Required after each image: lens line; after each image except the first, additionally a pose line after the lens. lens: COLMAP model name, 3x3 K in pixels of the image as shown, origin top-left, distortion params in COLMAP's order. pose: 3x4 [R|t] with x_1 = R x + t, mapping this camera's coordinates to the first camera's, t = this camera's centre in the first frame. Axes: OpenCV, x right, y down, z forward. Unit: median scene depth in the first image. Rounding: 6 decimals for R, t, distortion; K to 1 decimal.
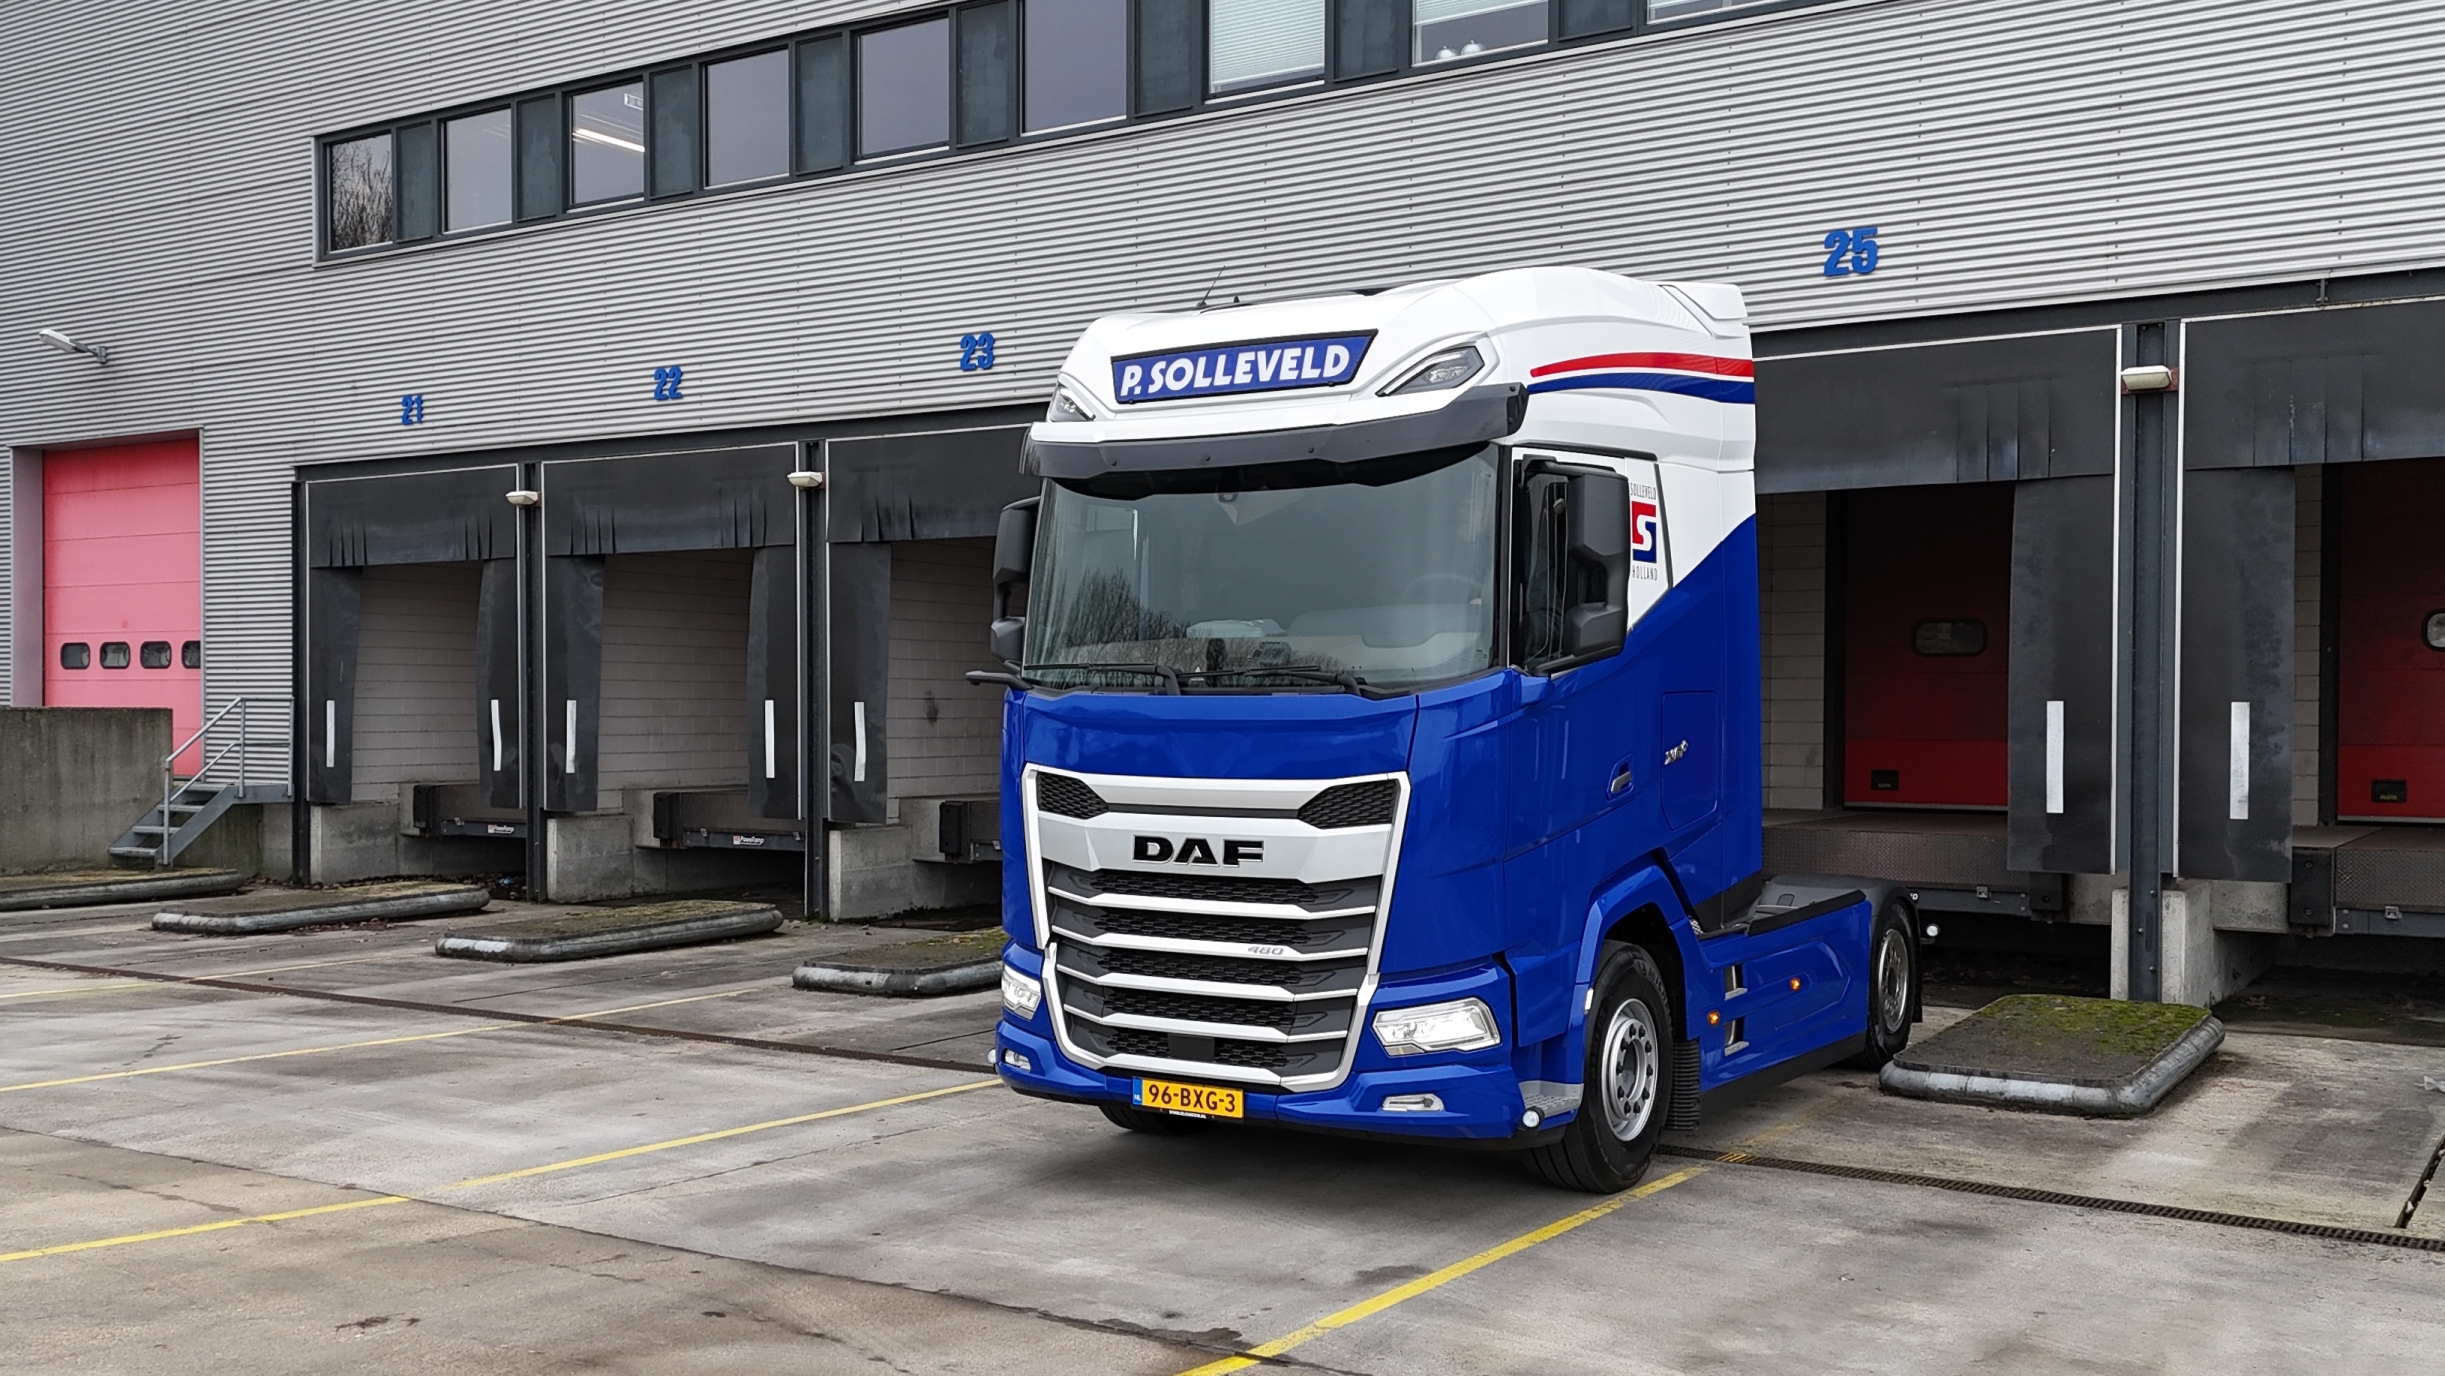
lens RADIAL K [[2231.5, 0, 1241.1], [0, 2231.5, 752.5], [0, 0, 1]] dist [0.133662, -0.273726]
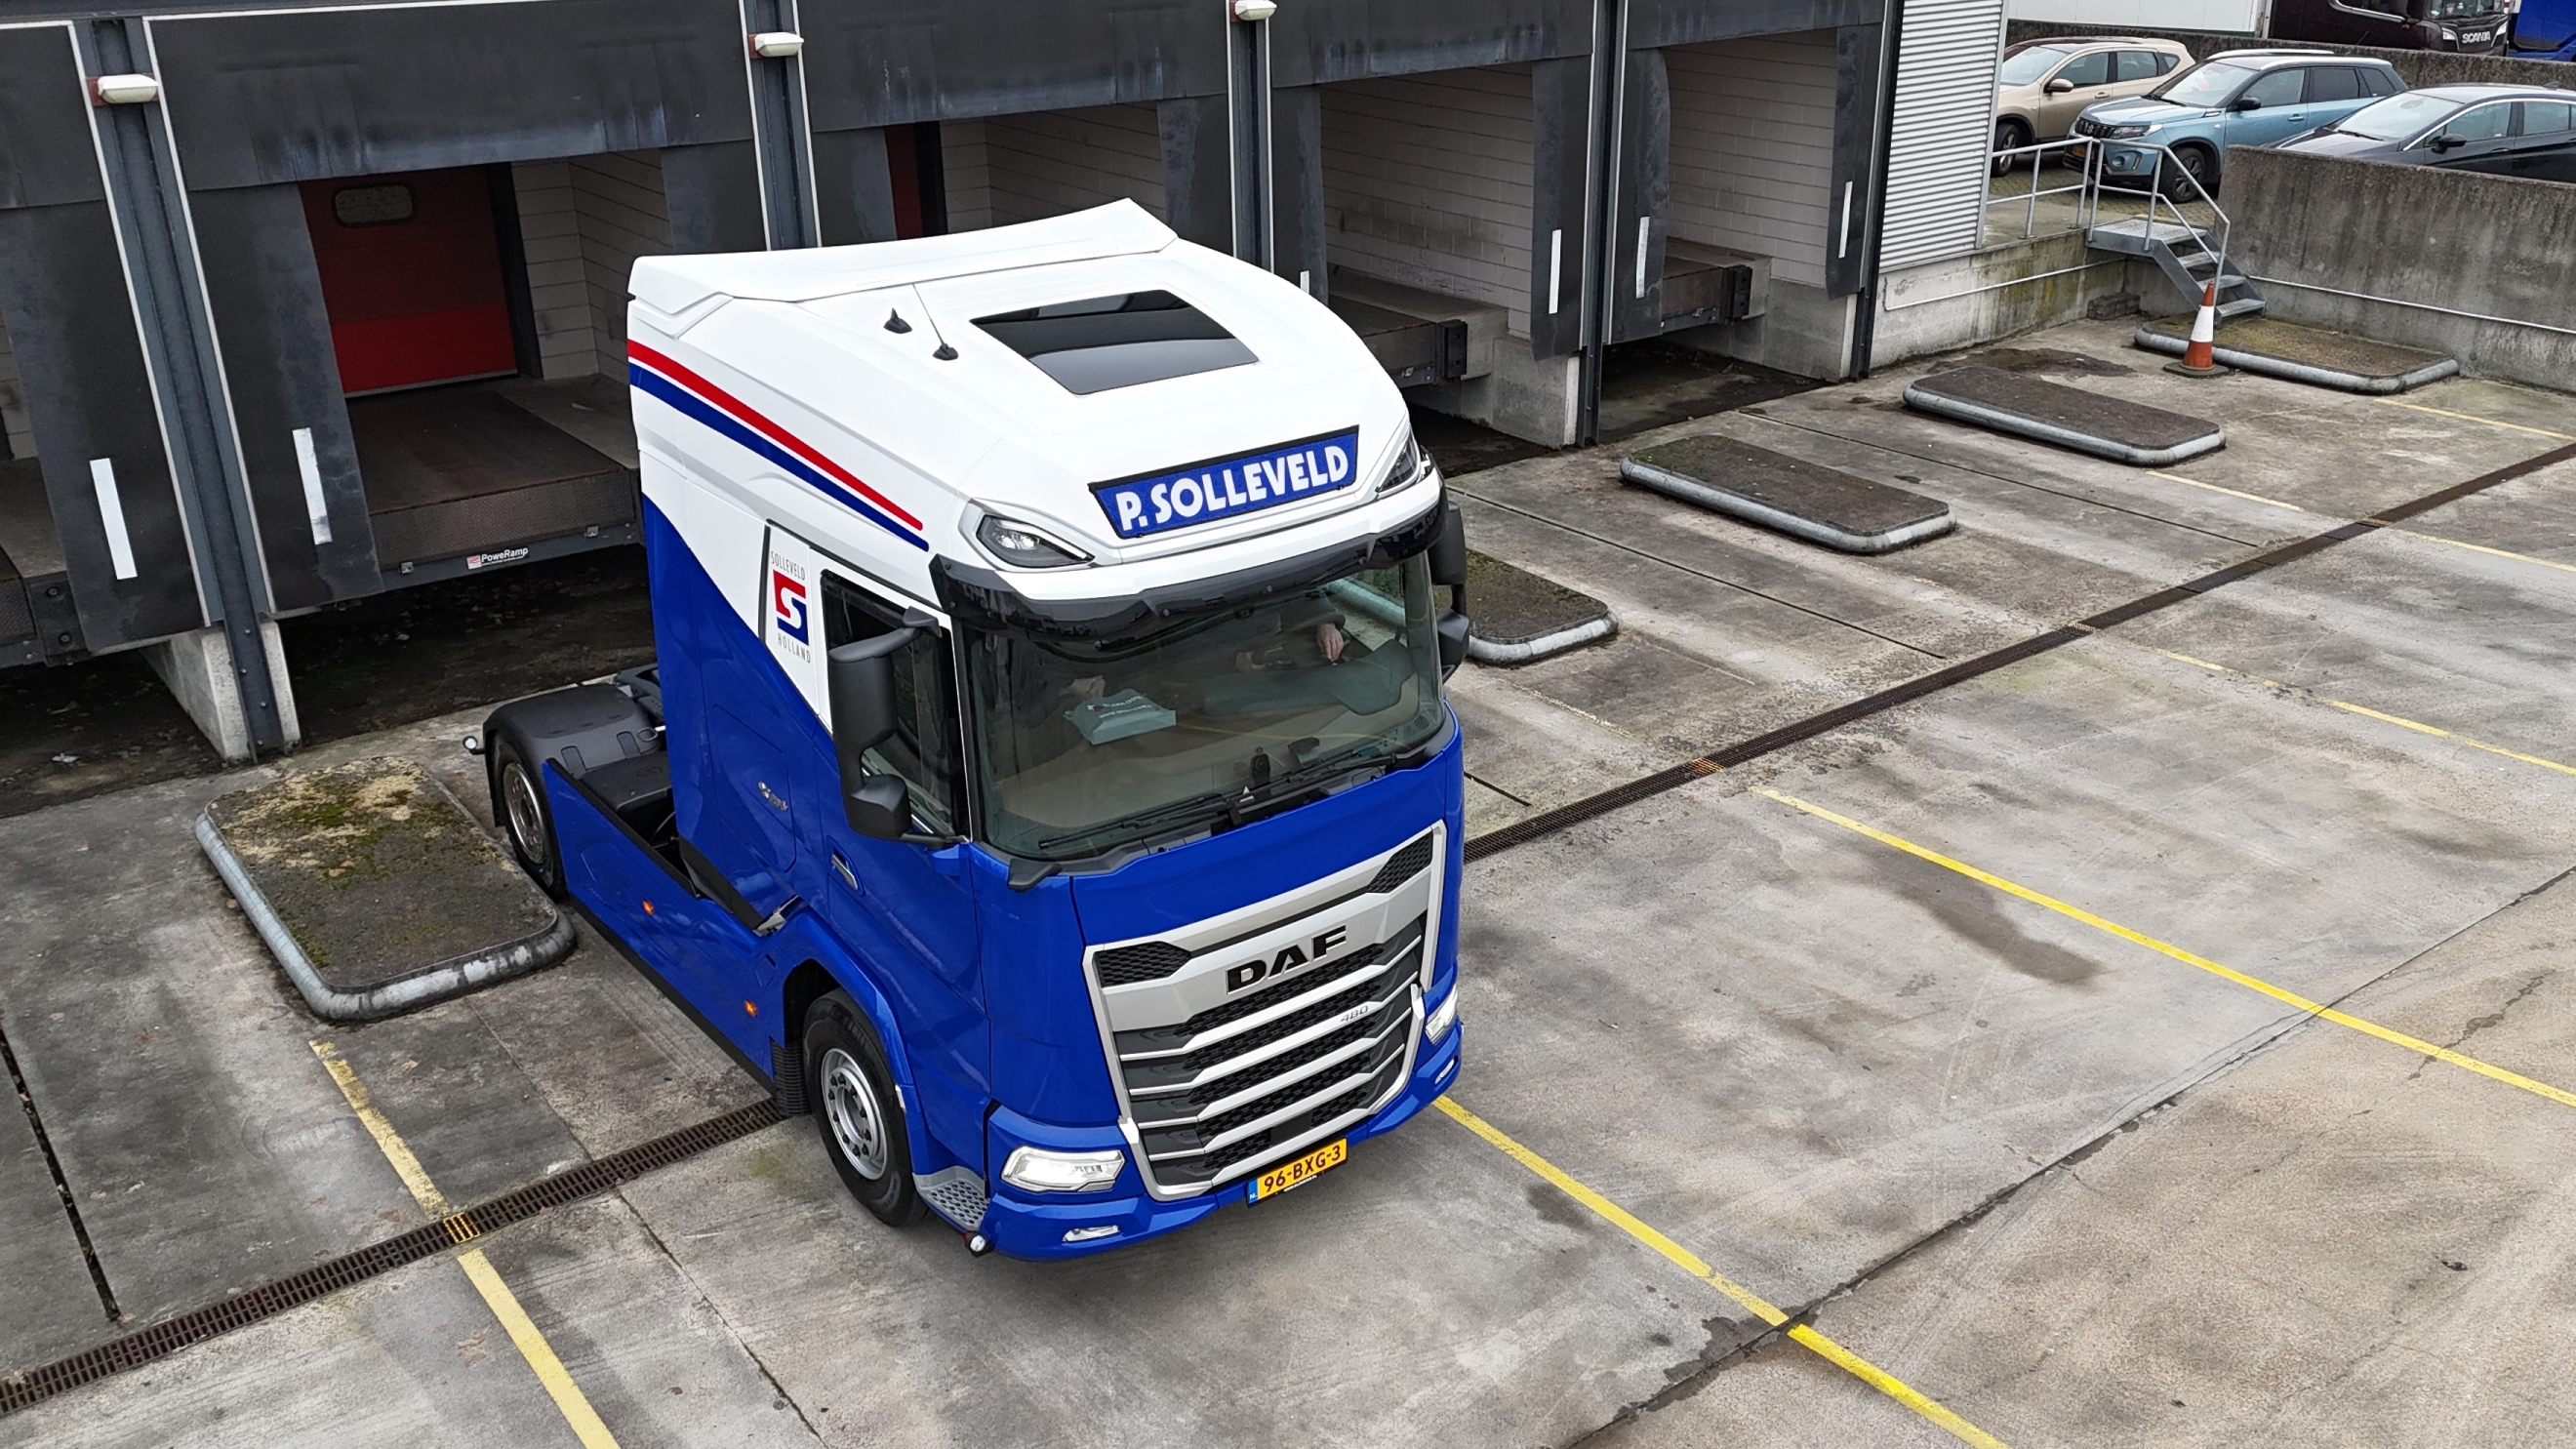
lens RADIAL K [[2139.8, 0, 1331.1], [0, 2139.8, 687.9], [0, 0, 1]] dist [0.140158, -0.173384]
pose [[0.342247, -0.357851, 0.868798, -0.812046], [0.027280, 0.928031, 0.371503, -0.429717], [-0.939214, -0.103445, 0.327378, 0.668197]]
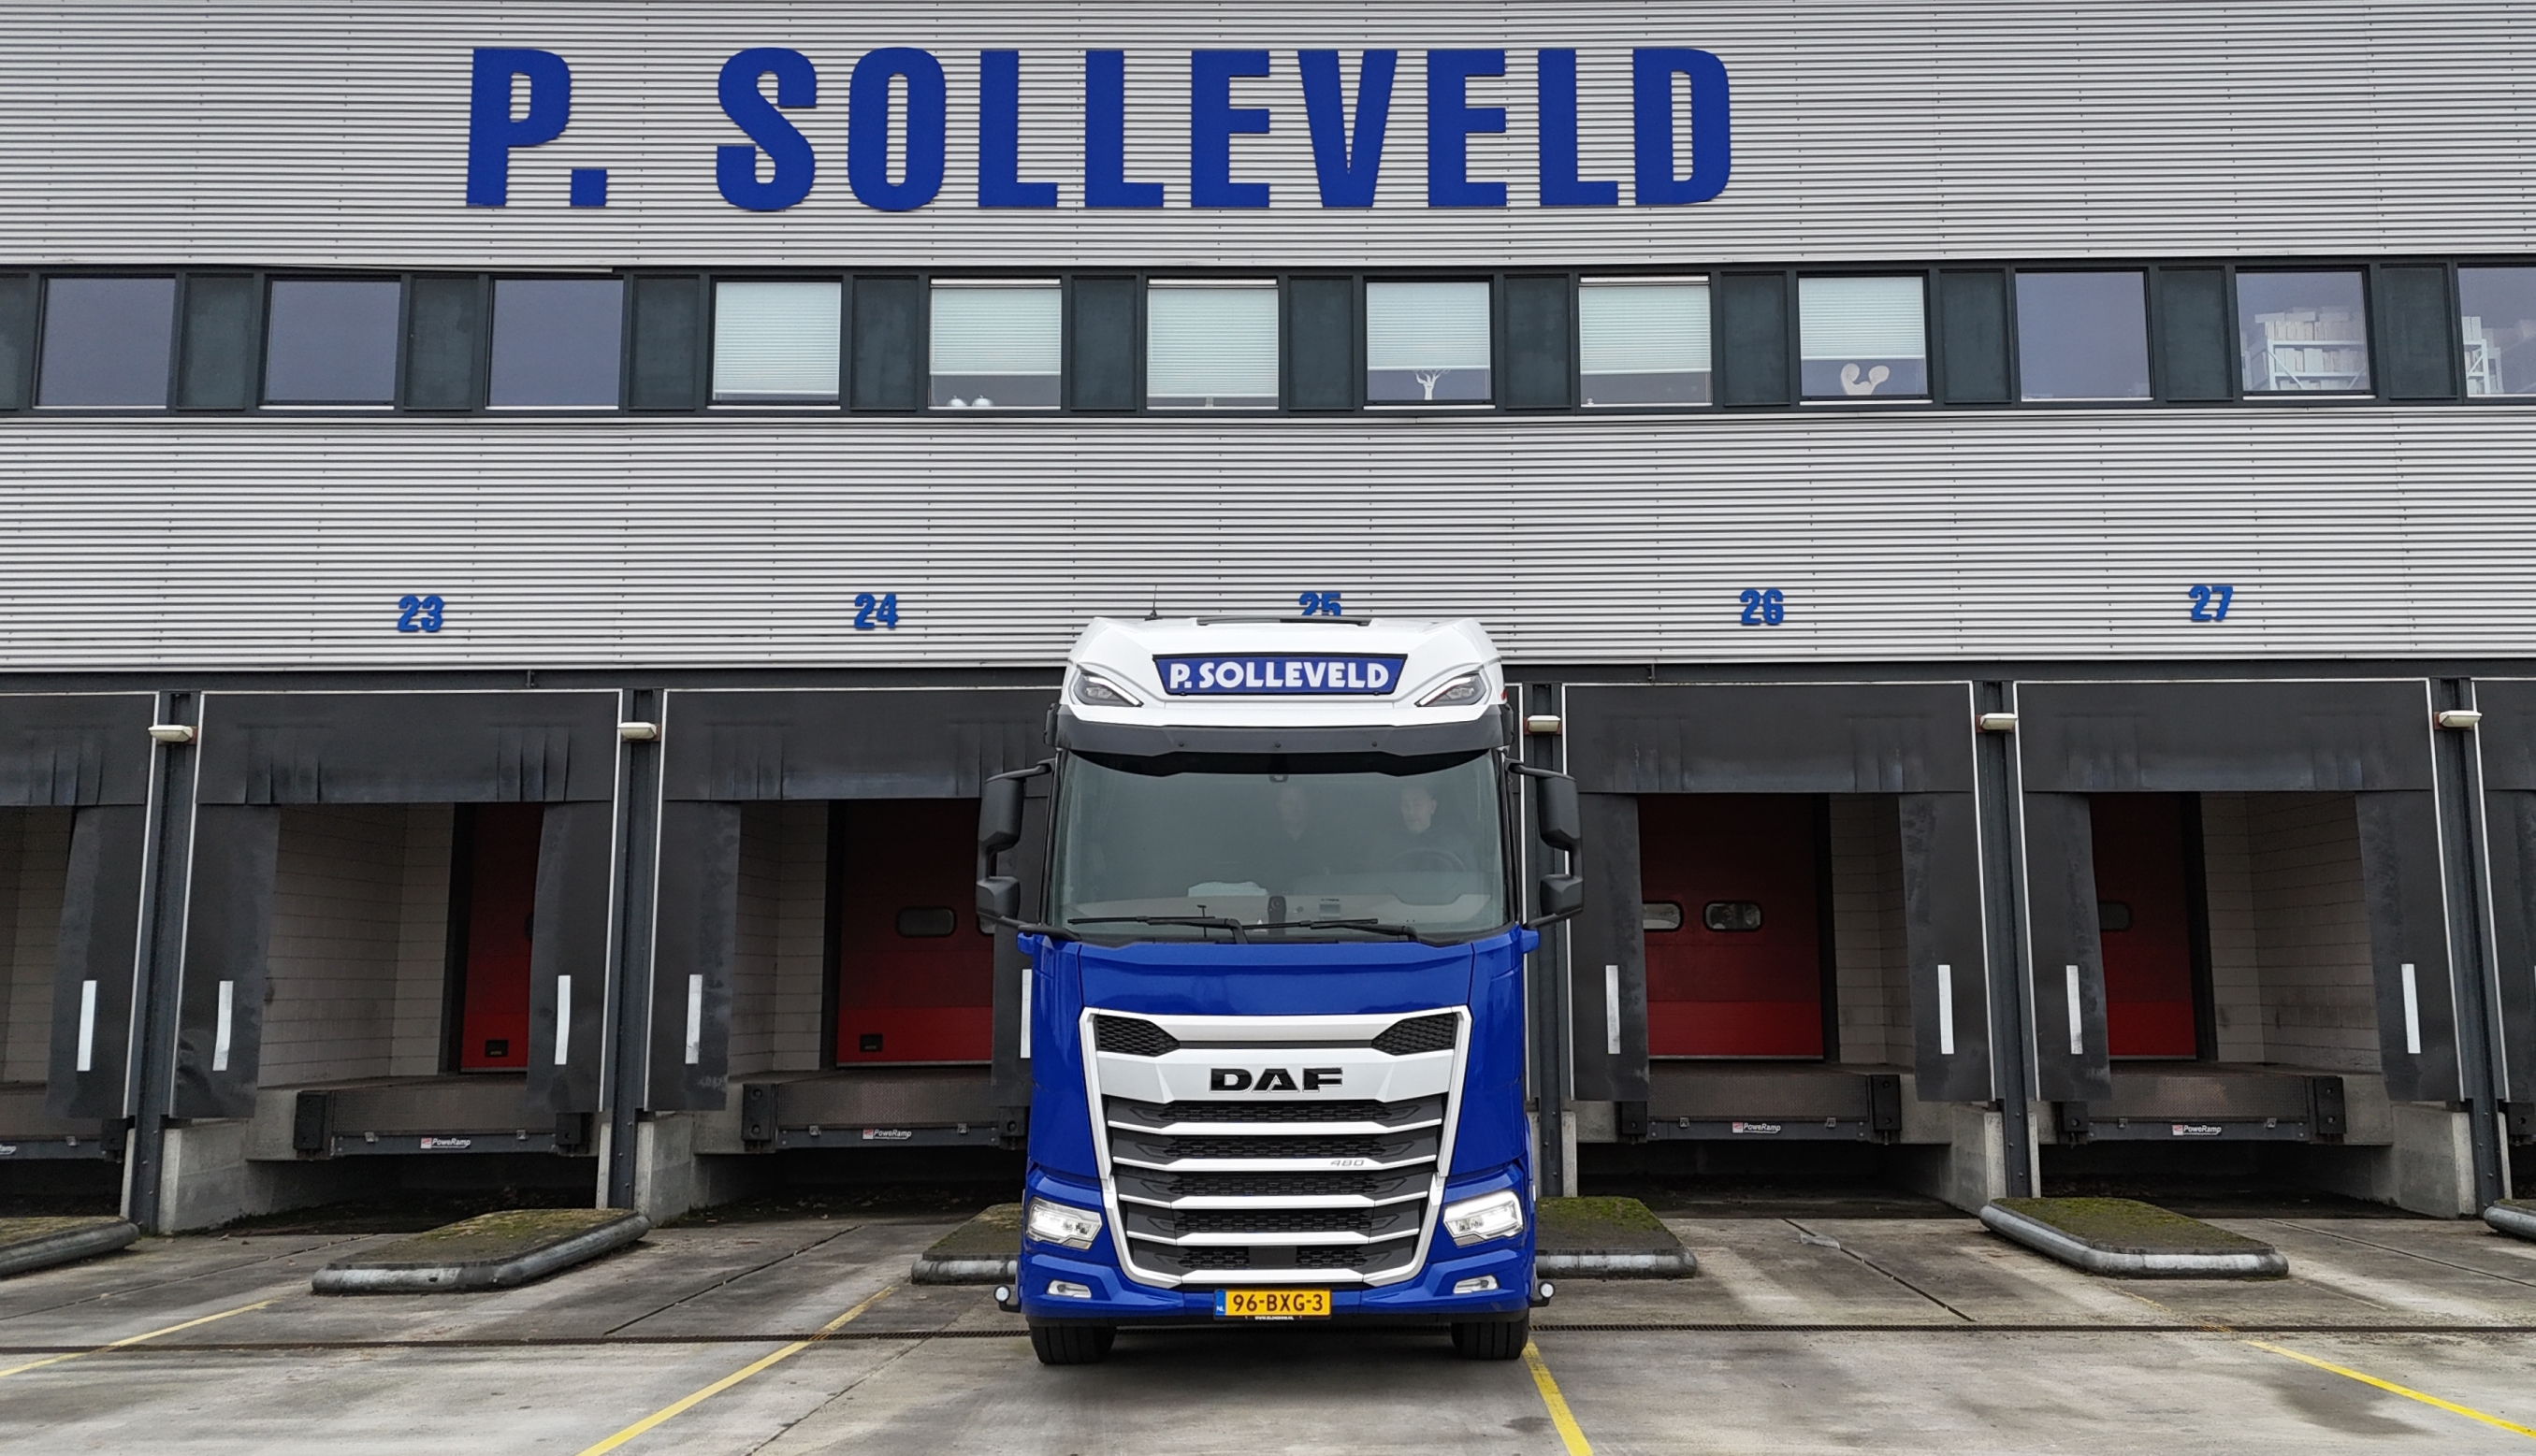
lens RADIAL K [[2034.2, 0, 1411.4], [0, 2034.2, 662.4], [0, 0, 1]] dist [0.102498, -0.121819]
pose [[0.834894, 0.079308, 0.544667, -0.553713], [0.019447, 0.984697, -0.173190, 0.015468], [-0.550067, 0.155187, 0.820575, 0.053011]]
